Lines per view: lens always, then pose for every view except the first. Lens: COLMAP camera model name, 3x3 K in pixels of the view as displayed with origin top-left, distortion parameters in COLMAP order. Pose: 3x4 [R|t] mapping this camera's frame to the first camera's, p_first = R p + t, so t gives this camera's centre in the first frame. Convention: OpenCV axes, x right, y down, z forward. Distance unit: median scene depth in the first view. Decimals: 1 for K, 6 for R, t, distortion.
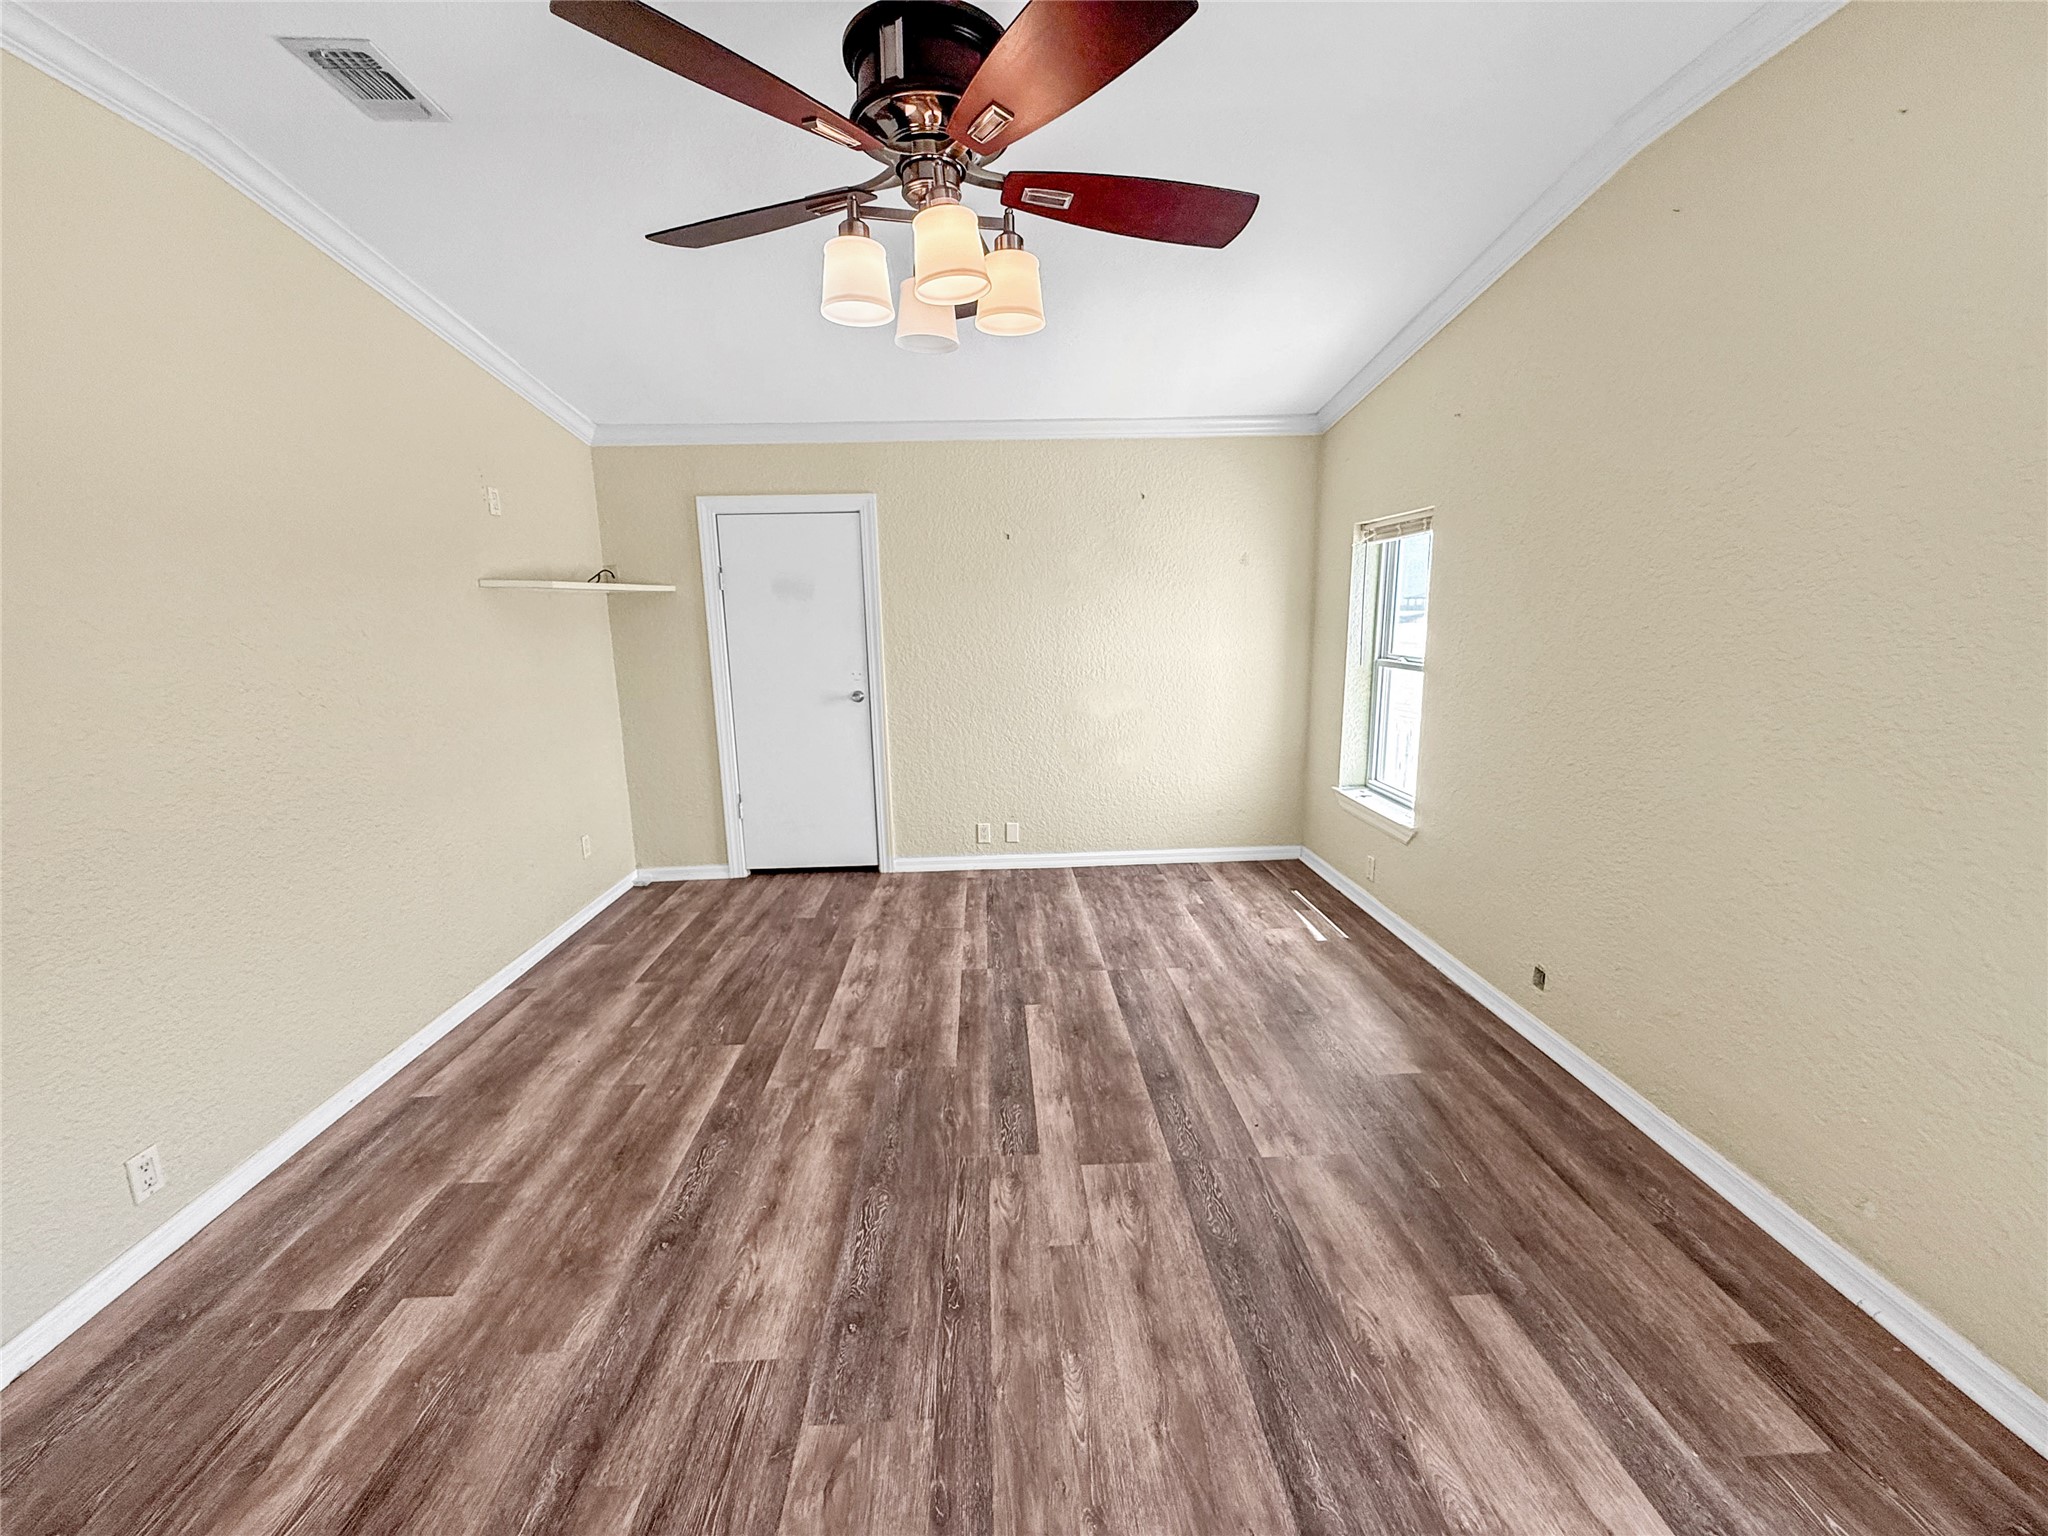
lens RADIAL K [[828.6, 0, 1024.0], [0, 828.6, 768.0], [0, 0, 1]] dist [0.000059, -0.000246]
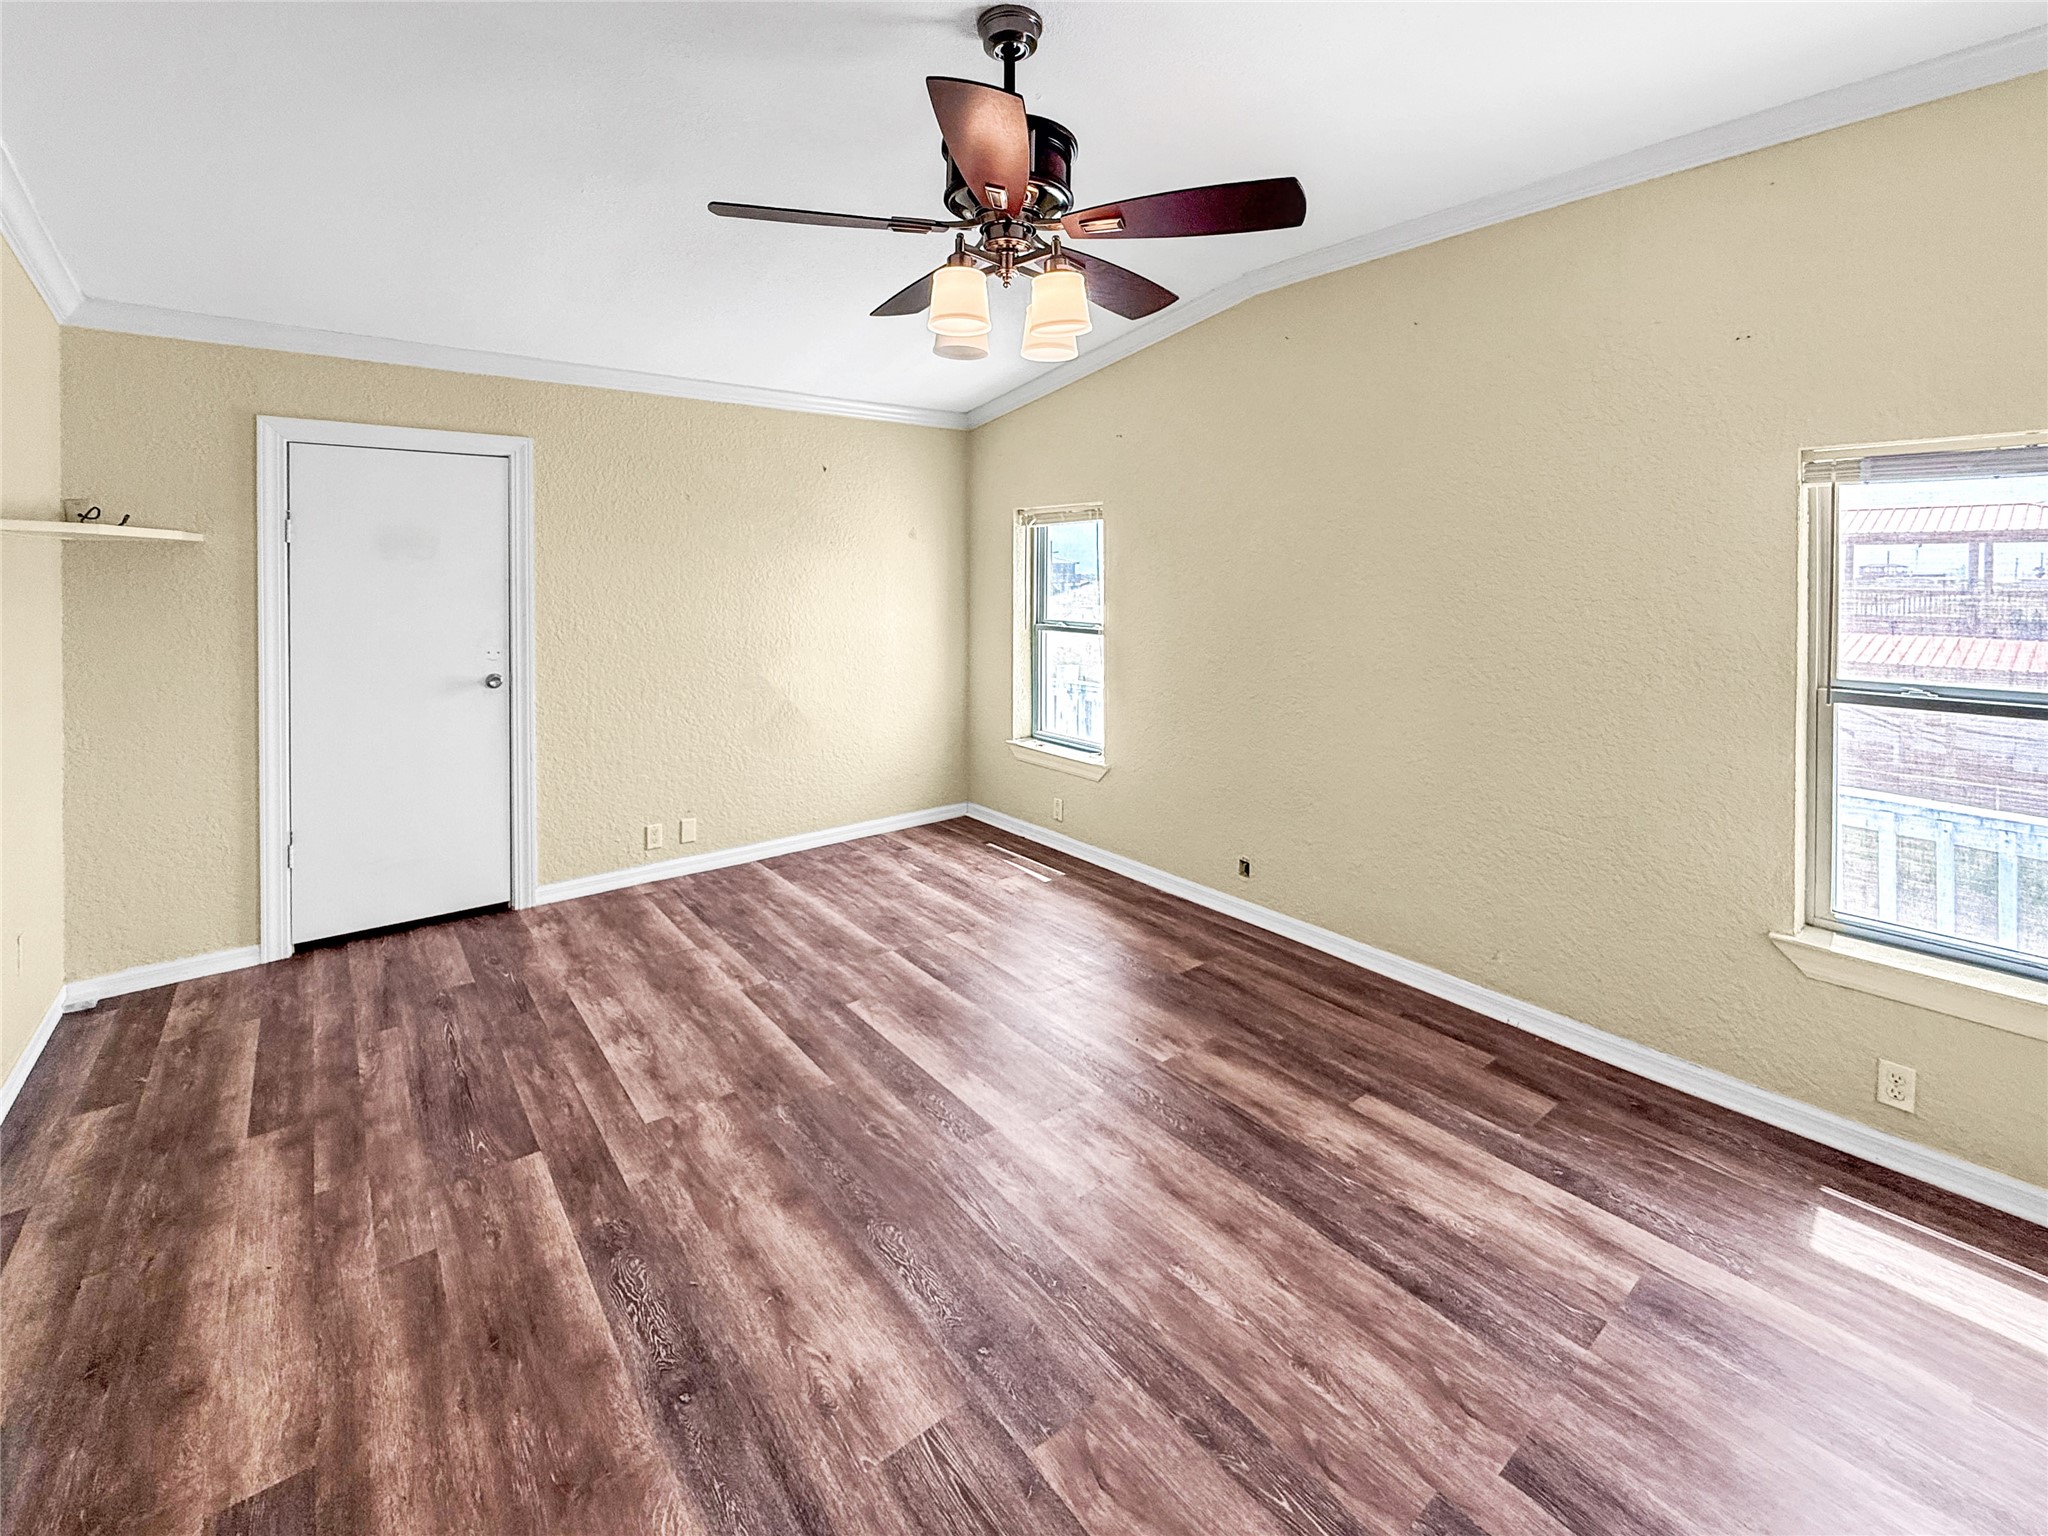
lens RADIAL K [[893.5, 0, 1027.2], [0, 893.5, 575.1], [0, 0, 1]] dist [0.001823, -0.000268]
pose [[0.806206, 0.017942, 0.591363, -0.513235], [0.093941, 0.982977, -0.157894, -0.006047], [-0.584129, 0.182848, 0.790797, 0.020246]]
